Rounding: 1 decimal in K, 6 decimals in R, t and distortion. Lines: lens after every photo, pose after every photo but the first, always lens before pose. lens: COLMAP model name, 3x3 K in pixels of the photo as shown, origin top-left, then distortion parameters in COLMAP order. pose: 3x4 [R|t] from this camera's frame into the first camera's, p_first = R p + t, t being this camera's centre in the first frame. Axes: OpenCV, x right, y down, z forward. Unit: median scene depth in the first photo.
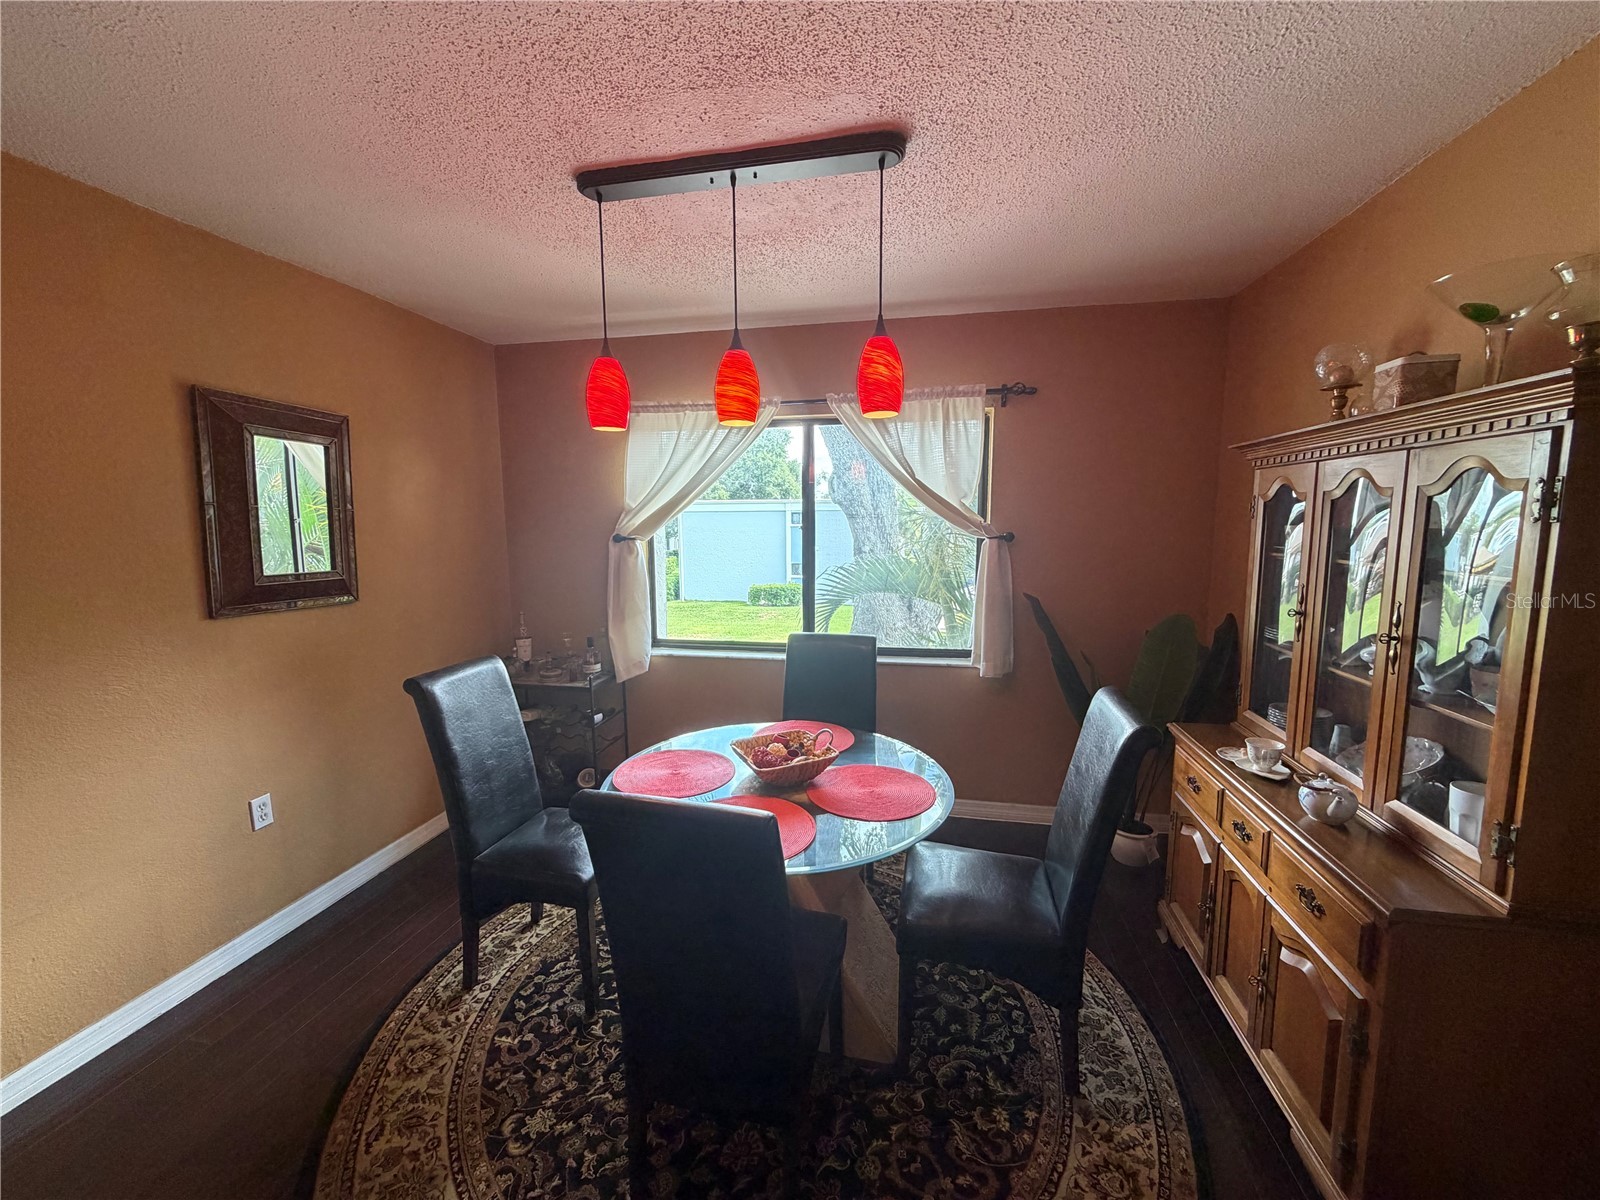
lens RADIAL K [[636.9, 0, 796.2], [0, 636.9, 599.4], [0, 0, 1]] dist [-0.000205, -0.000528]
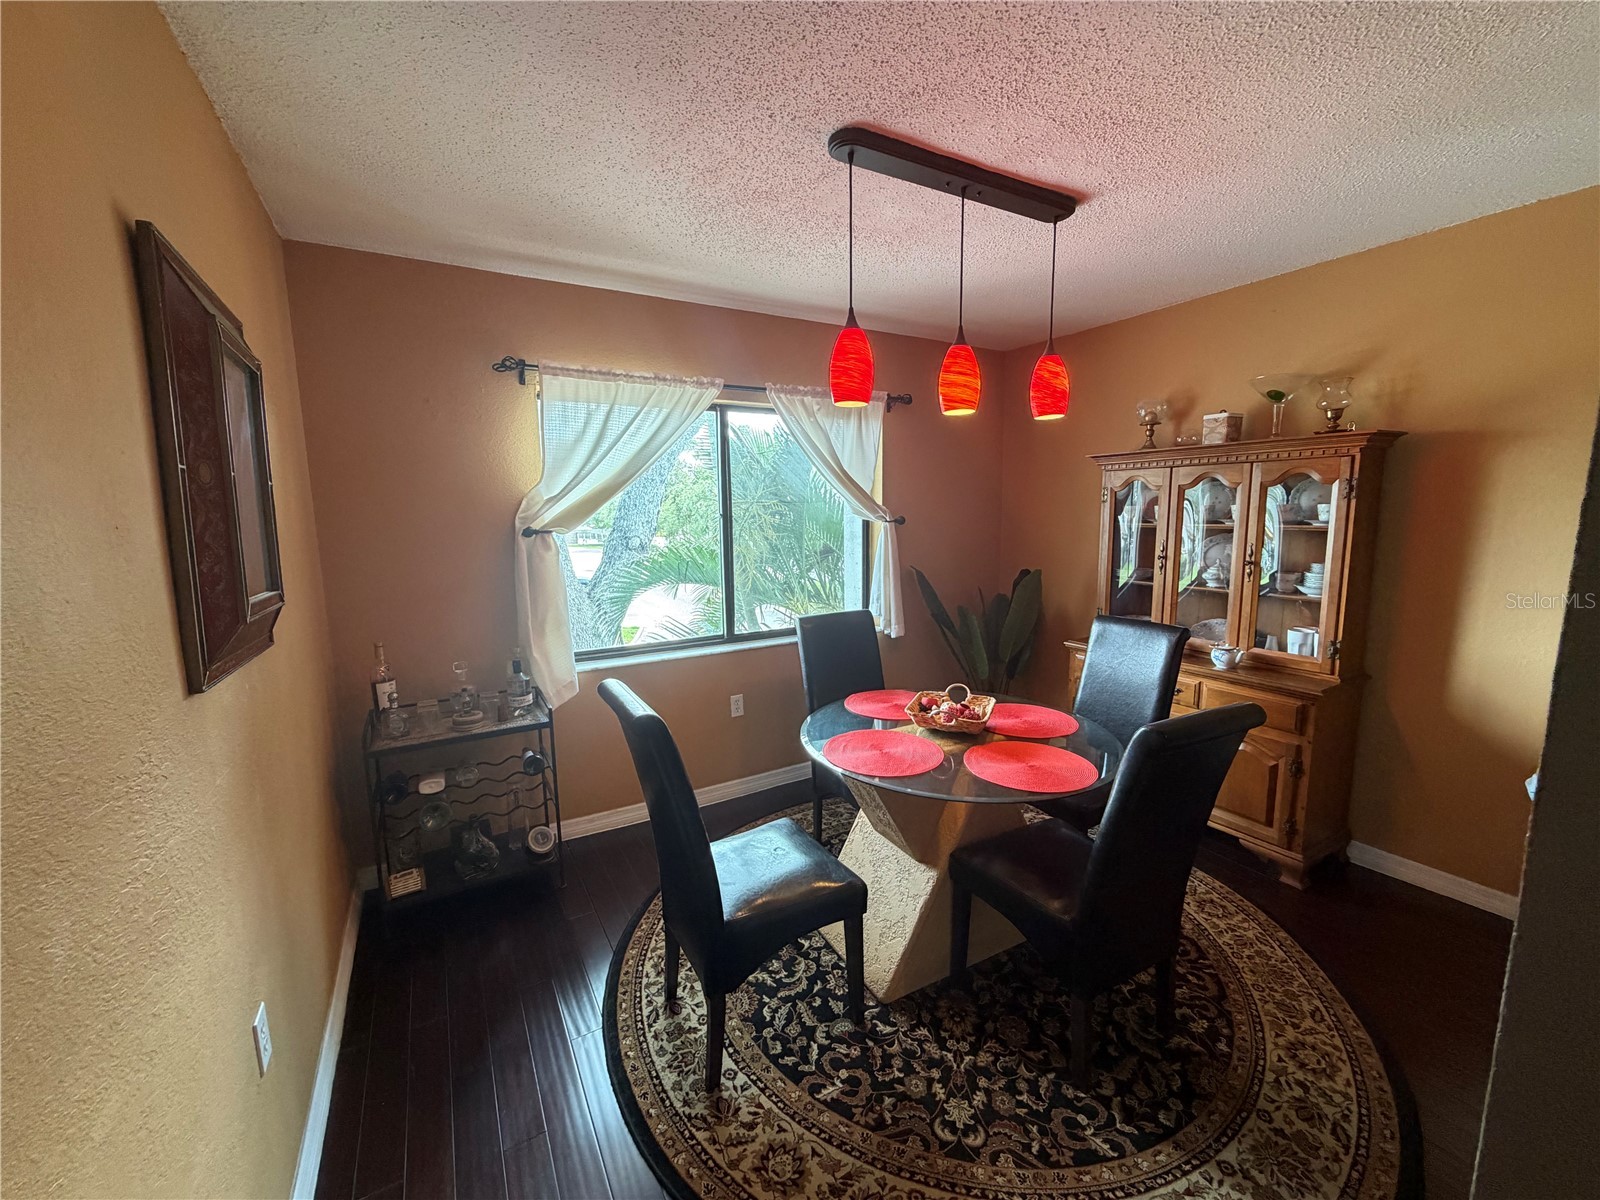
lens RADIAL K [[636.9, 0, 796.2], [0, 636.9, 599.4], [0, 0, 1]] dist [-0.000205, -0.000528]
pose [[0.753020, -0.096232, 0.650922, -1.055136], [0.093179, 0.994874, 0.039289, -0.024129], [-0.651366, 0.031067, 0.758127, 0.360414]]
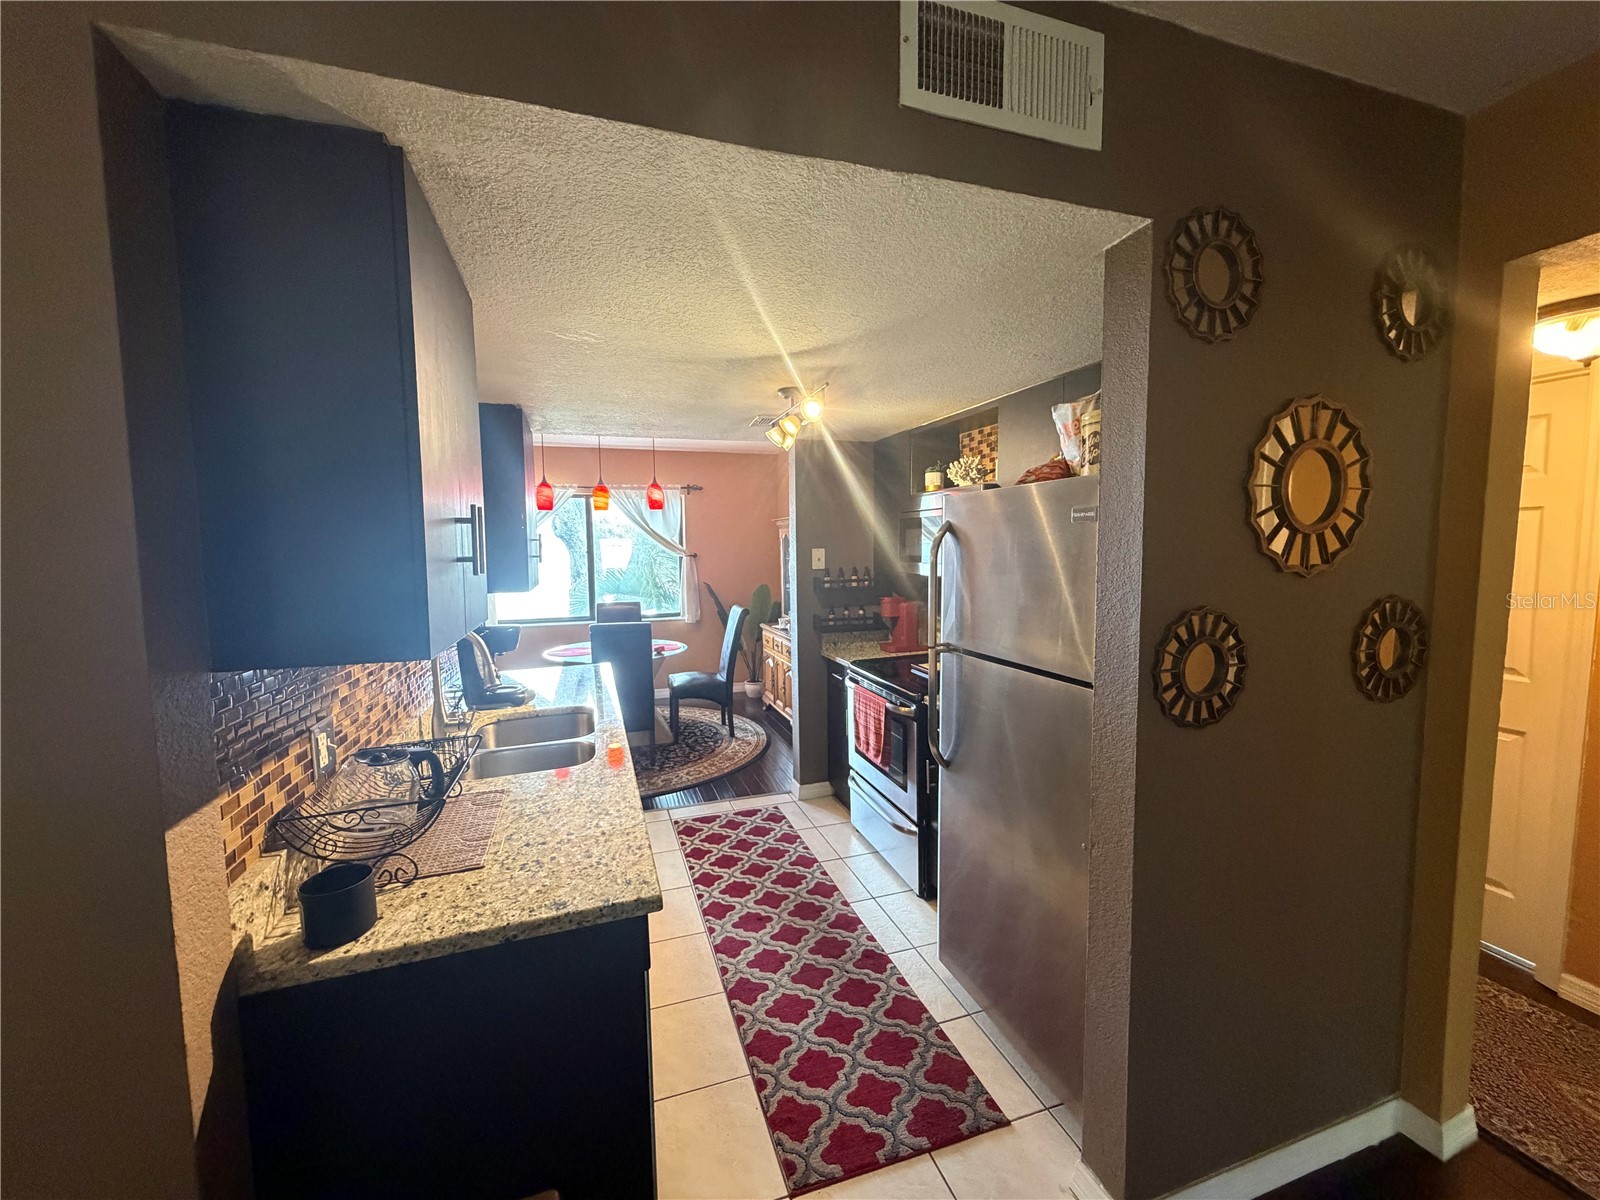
lens RADIAL K [[636.9, 0, 796.2], [0, 636.9, 599.4], [0, 0, 1]] dist [-0.000205, -0.000528]
pose [[0.871519, -0.045142, 0.488279, -0.704154], [0.068947, 0.997142, -0.030875, 0.233435], [-0.485490, 0.060574, 0.872141, -1.716945]]
